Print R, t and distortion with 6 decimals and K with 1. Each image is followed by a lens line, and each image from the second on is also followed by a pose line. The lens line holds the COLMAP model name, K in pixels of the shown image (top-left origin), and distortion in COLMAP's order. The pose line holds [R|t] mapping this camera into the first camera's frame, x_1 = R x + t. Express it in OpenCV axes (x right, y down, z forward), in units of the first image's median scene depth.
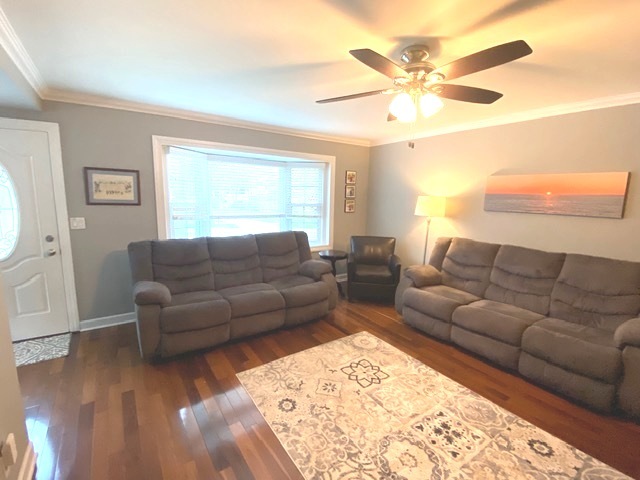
lens RADIAL K [[305.4, 0, 317.8], [0, 305.4, 239.4], [0, 0, 1]] dist [-0.001129, -0.006314]
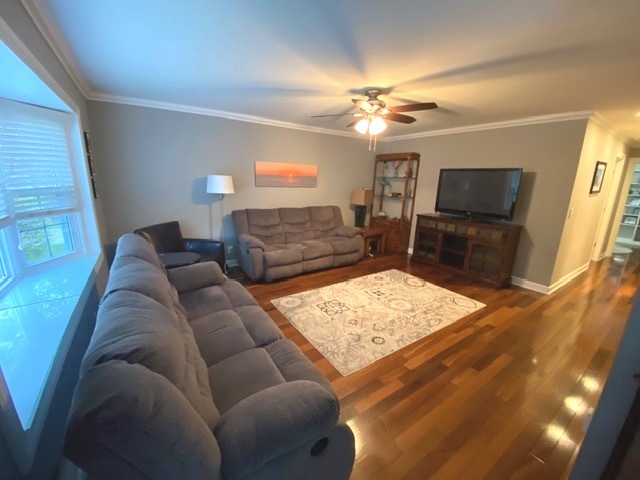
lens RADIAL K [[258.7, 0, 316.2], [0, 258.7, 239.9], [0, 0, 1]] dist [0.001643, 0.000007]
pose [[0.005521, -0.249097, 0.968463, -1.038252], [0.130531, 0.960371, 0.246271, -0.184934], [-0.991429, 0.125055, 0.037817, 1.118480]]
